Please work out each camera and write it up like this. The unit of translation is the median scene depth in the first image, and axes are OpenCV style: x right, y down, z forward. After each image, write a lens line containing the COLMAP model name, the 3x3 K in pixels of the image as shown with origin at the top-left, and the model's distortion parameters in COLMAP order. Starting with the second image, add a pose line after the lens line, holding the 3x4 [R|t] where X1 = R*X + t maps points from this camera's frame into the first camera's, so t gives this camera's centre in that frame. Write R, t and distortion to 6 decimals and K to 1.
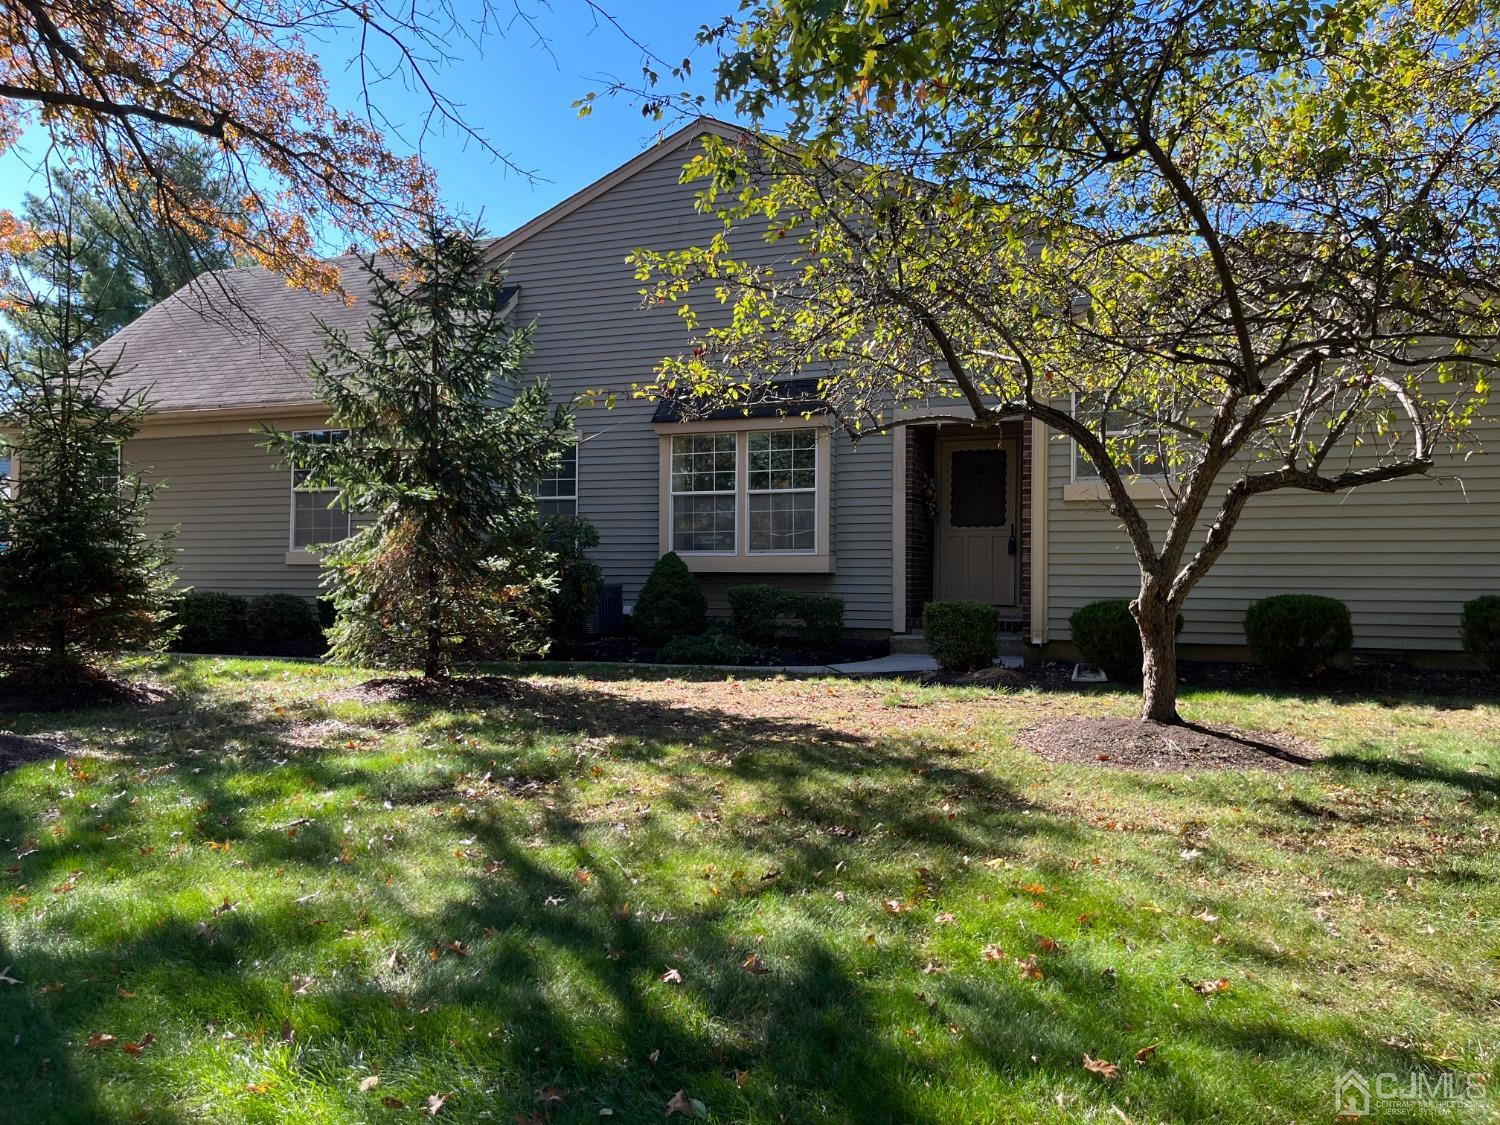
lens RADIAL K [[1119.6, 0, 749.9], [0, 1119.6, 567.4], [0, 0, 1]] dist [0.000427, -0.016890]
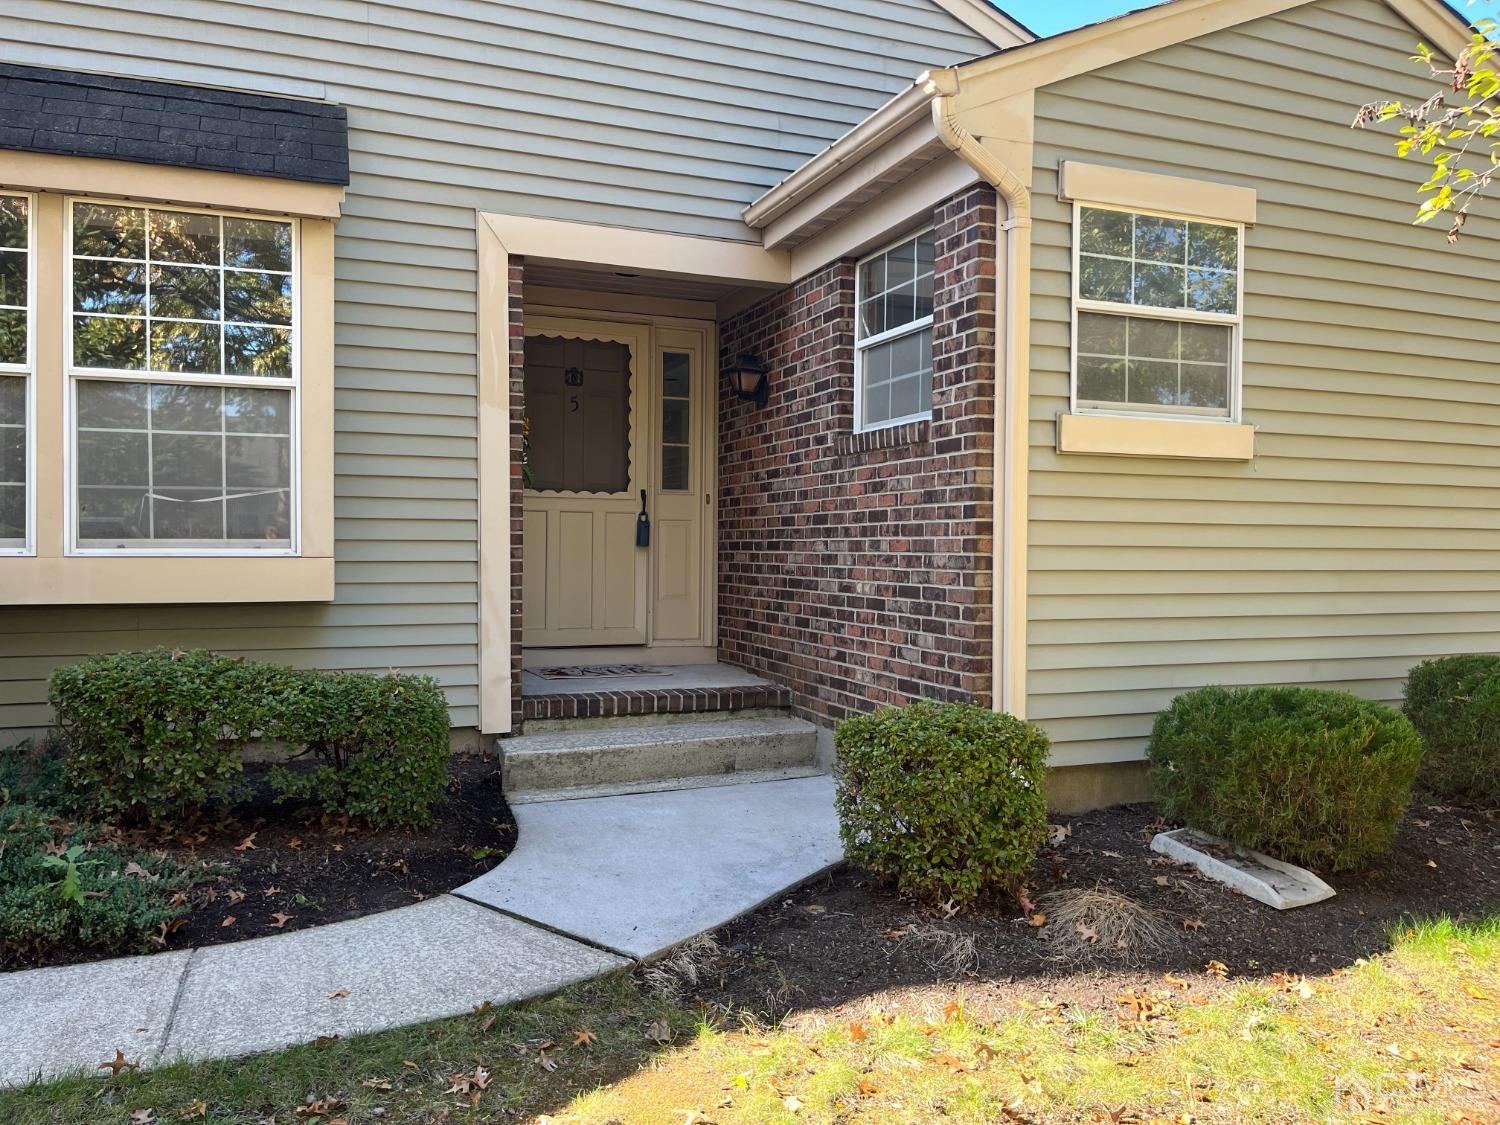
lens RADIAL K [[1119.6, 0, 753.6], [0, 1119.6, 562.2], [0, 0, 1]] dist [0.000427, -0.016890]
pose [[0.732703, -0.011566, 0.680450, -0.086665], [-0.013552, 0.999409, 0.031580, -0.022950], [-0.680413, -0.032360, 0.732114, 0.613373]]
